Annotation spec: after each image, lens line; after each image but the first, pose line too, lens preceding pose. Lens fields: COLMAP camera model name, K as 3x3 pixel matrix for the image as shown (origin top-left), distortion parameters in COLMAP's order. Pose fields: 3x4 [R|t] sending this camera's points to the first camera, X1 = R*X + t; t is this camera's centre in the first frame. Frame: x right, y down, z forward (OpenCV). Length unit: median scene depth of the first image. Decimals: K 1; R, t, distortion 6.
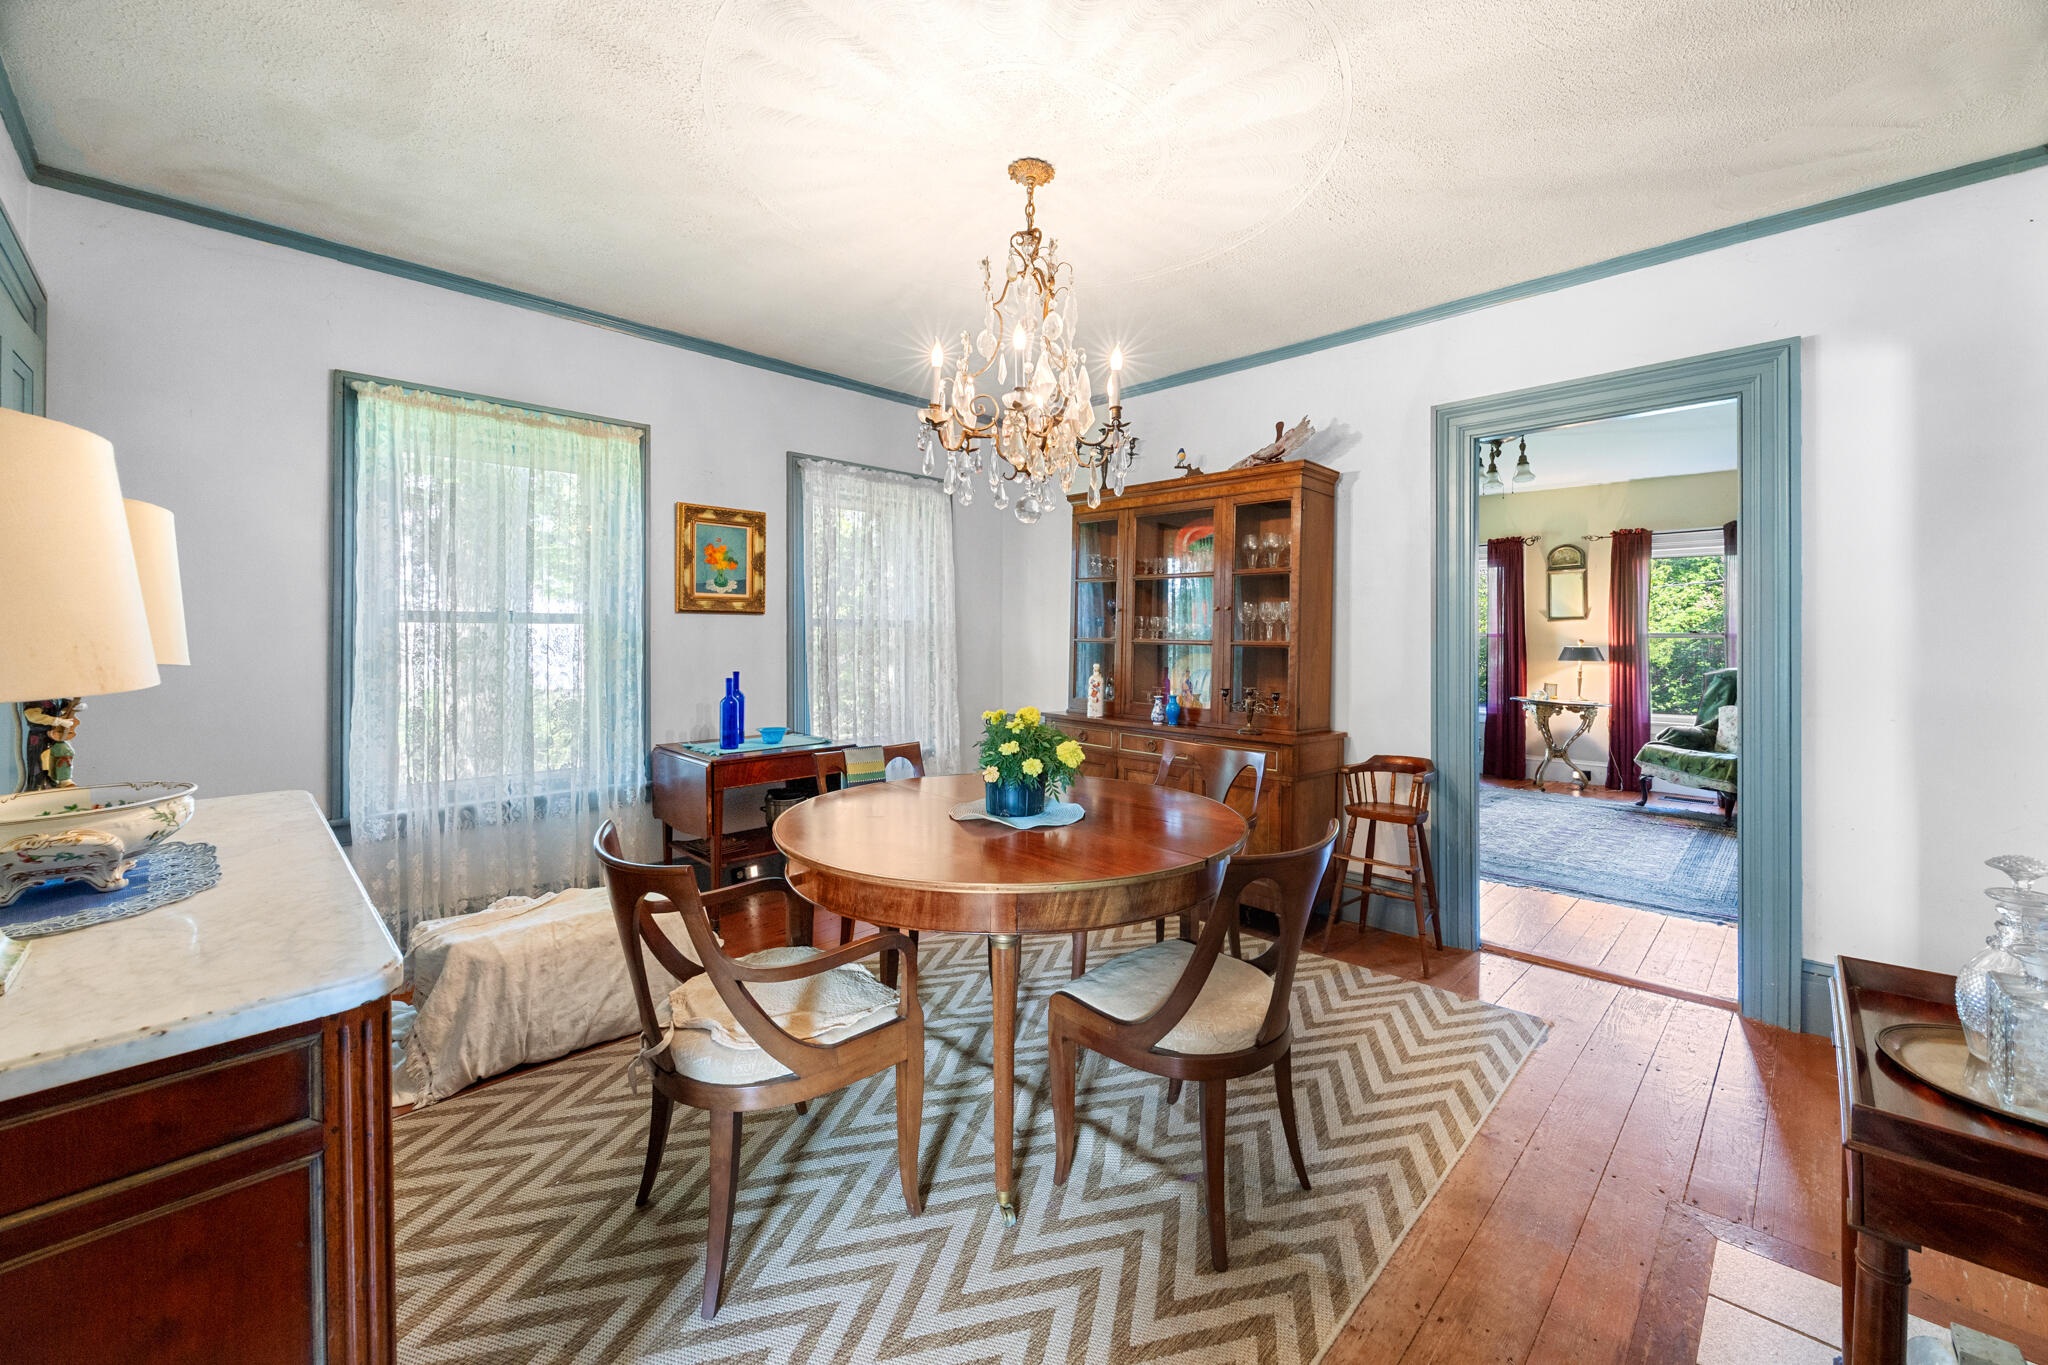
lens RADIAL K [[807.2, 0, 1037.4], [0, 807.2, 653.8], [0, 0, 1]] dist [-0.001391, 0.000433]
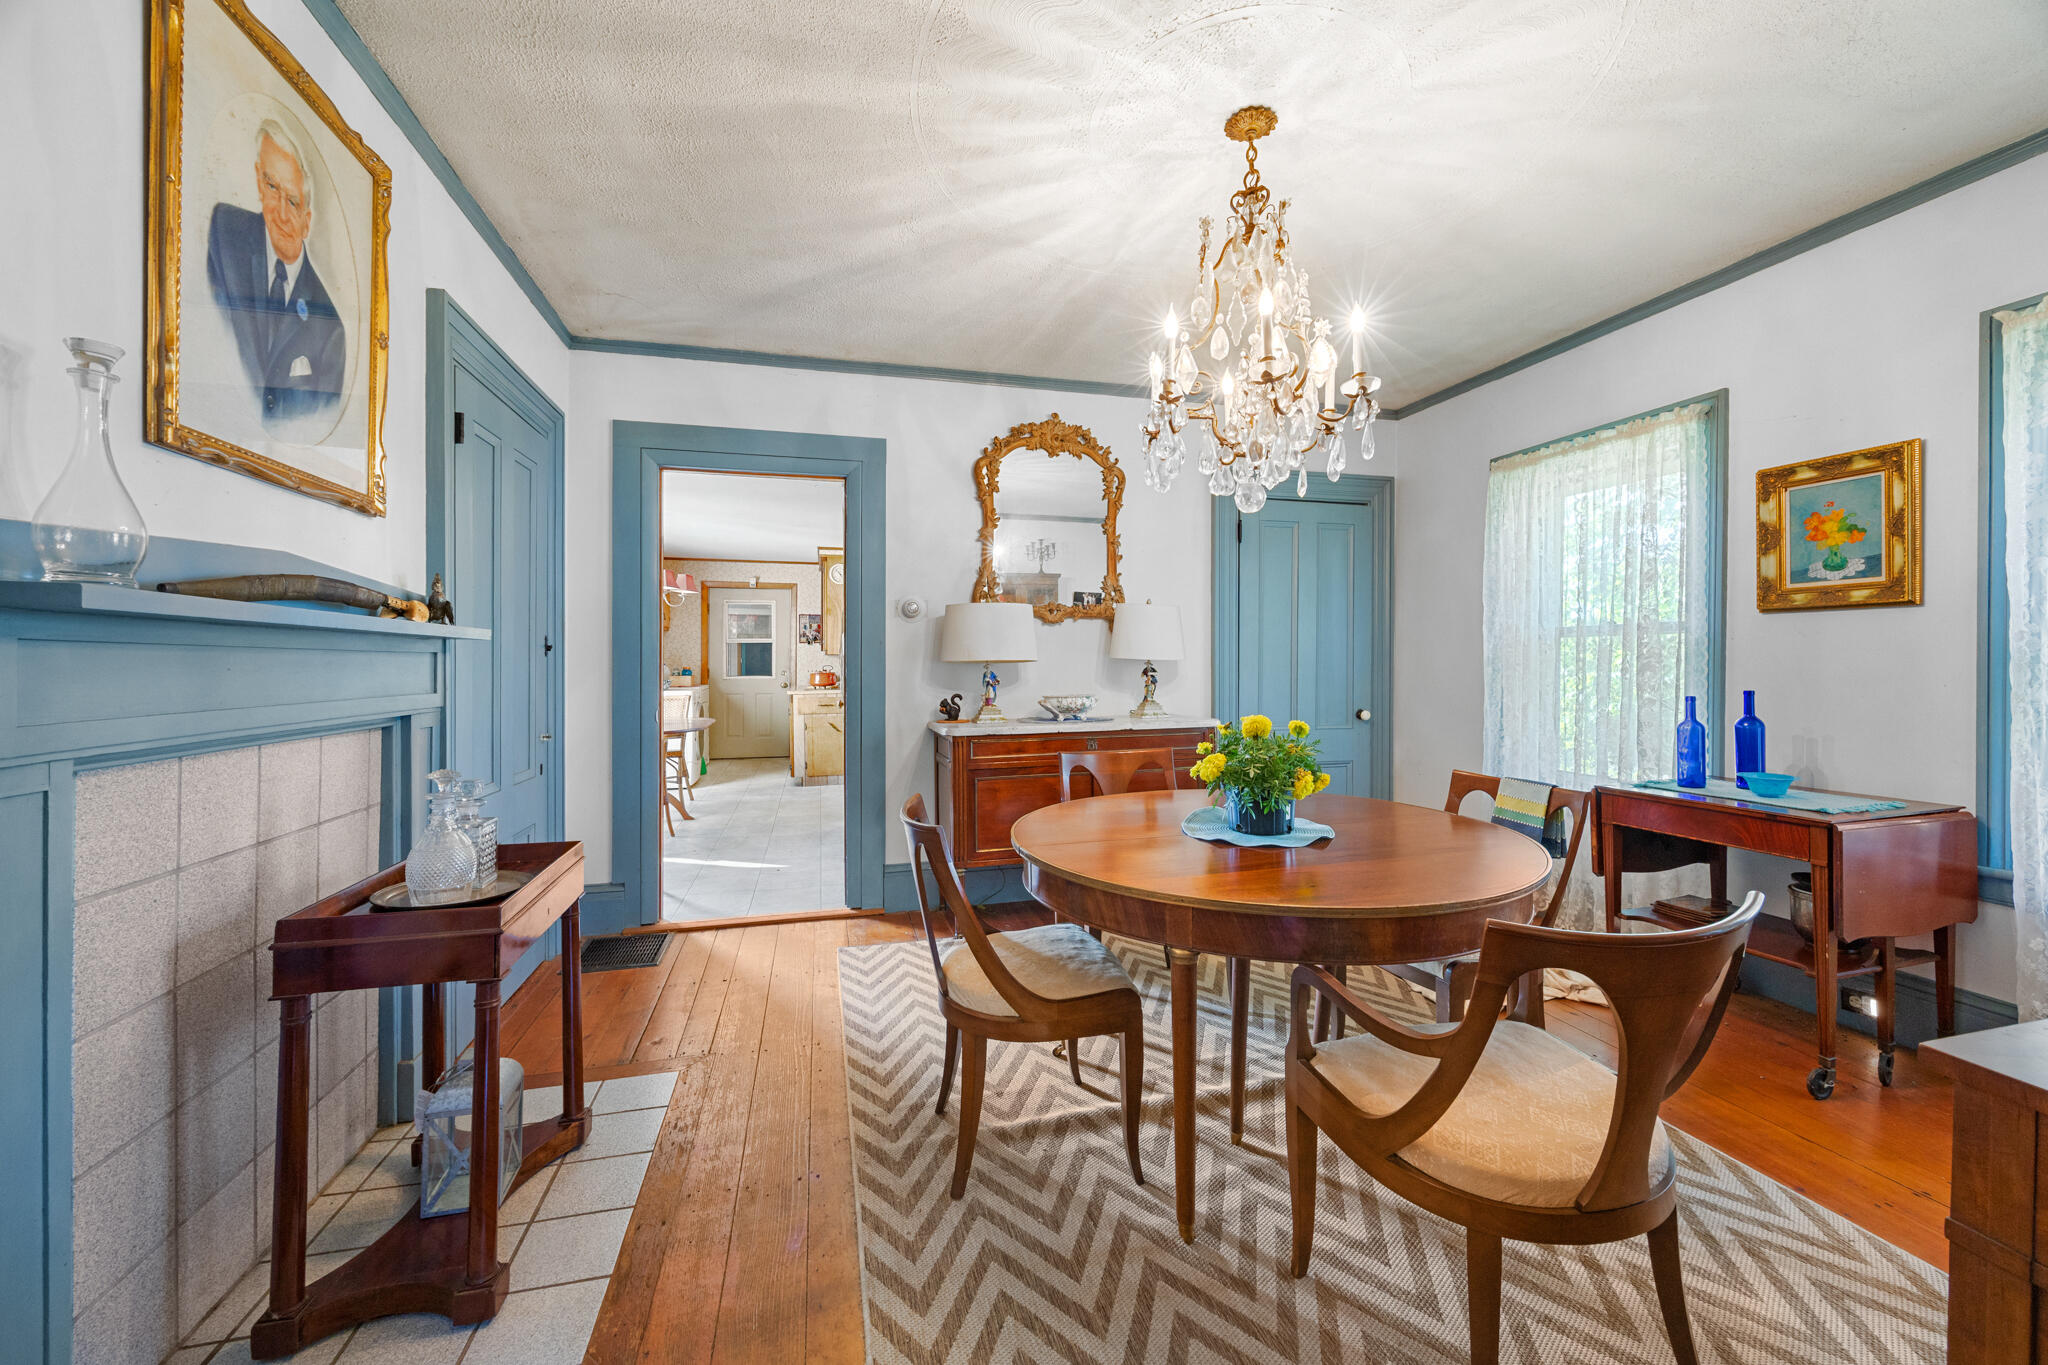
lens RADIAL K [[807.2, 0, 1037.4], [0, 807.2, 653.8], [0, 0, 1]] dist [-0.001391, 0.000433]
pose [[-0.515104, 0.009418, -0.857076, 0.565063], [0.006877, 0.999953, 0.006855, -0.022208], [0.857100, -0.002363, -0.515145, 0.794326]]
